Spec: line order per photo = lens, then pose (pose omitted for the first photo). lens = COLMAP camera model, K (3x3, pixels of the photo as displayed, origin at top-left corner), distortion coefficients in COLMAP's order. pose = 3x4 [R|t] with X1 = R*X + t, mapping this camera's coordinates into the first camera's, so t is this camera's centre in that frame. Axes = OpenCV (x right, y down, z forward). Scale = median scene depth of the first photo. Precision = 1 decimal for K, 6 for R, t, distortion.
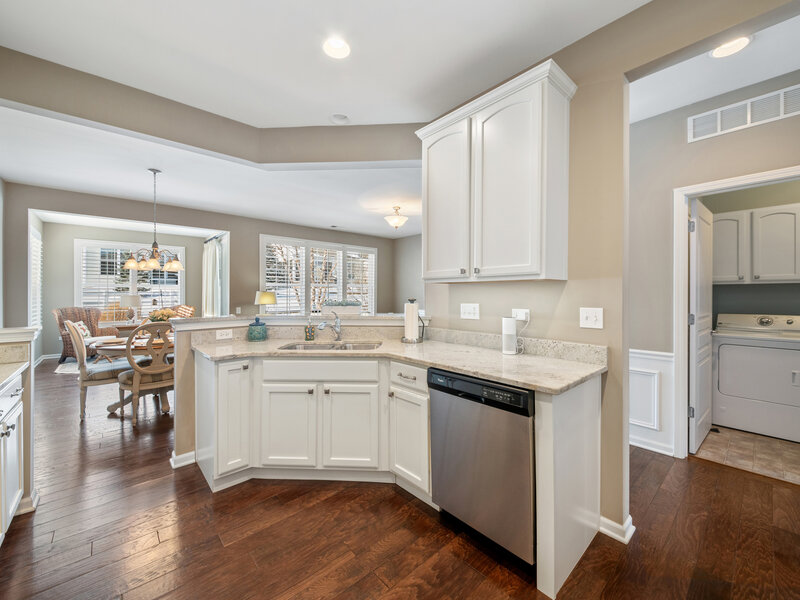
lens RADIAL K [[321.1, 0, 404.1], [0, 321.1, 294.6], [0, 0, 1]] dist [-0.004044, -0.000862]
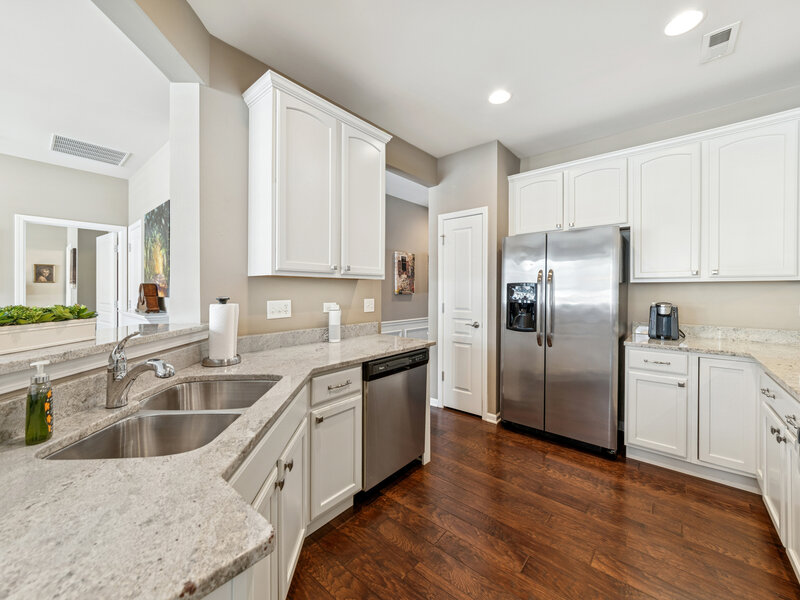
lens RADIAL K [[321.1, 0, 401.3], [0, 321.1, 292.6], [0, 0, 1]] dist [-0.004044, -0.000862]
pose [[-0.127803, -0.012599, 0.991720, -0.853690], [-0.003020, 0.999920, 0.012314, -0.007697], [-0.991795, -0.001421, -0.127830, 0.920447]]
